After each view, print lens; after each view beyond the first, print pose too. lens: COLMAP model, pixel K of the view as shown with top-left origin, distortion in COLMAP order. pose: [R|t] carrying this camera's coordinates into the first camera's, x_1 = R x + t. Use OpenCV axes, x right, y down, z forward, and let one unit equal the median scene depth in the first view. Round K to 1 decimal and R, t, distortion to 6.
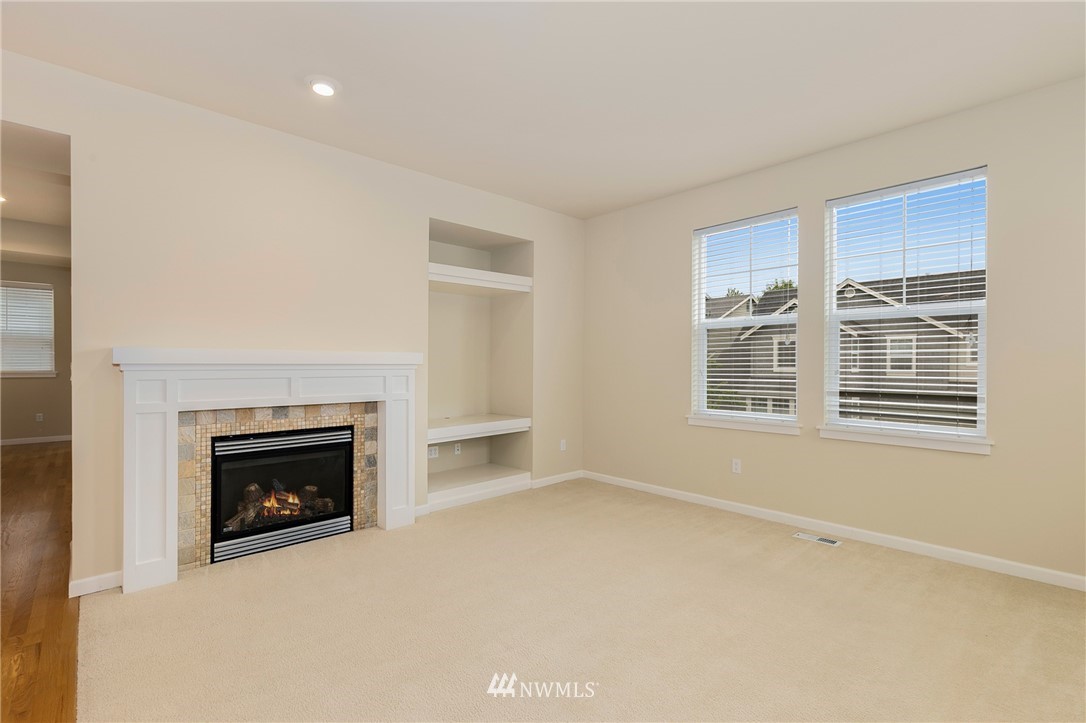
lens RADIAL K [[496.8, 0, 548.2], [0, 496.8, 367.7], [0, 0, 1]] dist [0.002312, 0.000356]
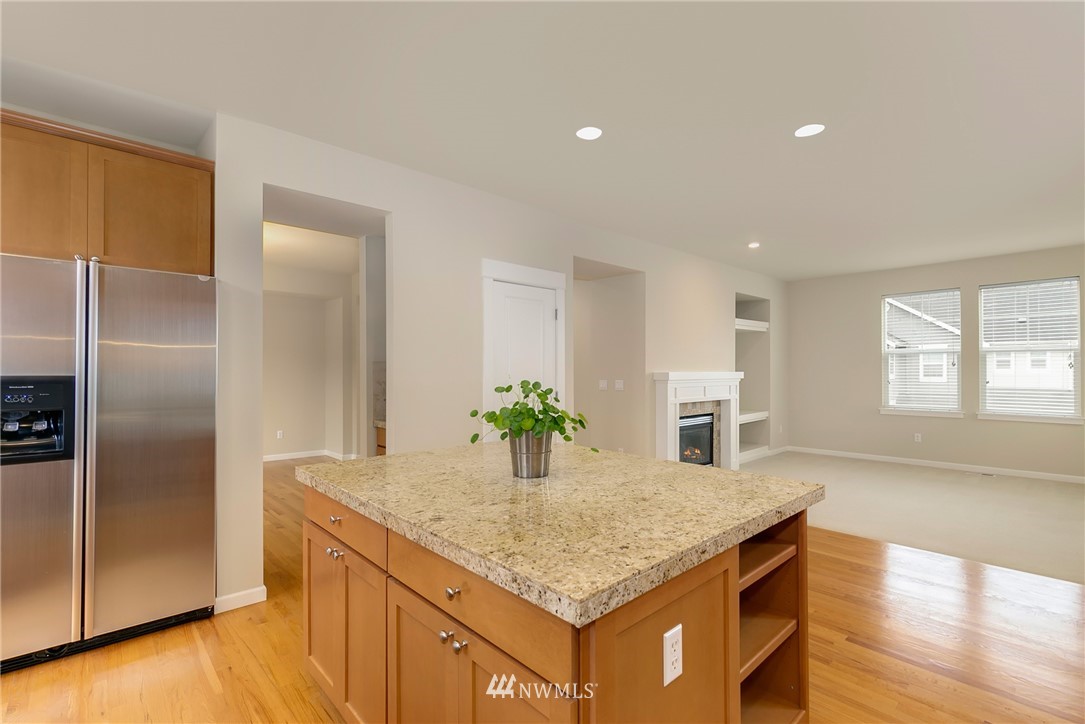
lens RADIAL K [[500.5, 0, 547.9], [0, 500.5, 365.0], [0, 0, 1]] dist [0.009220, 0.000173]
pose [[0.999985, -0.004782, 0.002529, -0.875325], [0.004828, 0.999819, -0.018413, -0.022678], [-0.002440, 0.018425, 0.999827, -0.702993]]
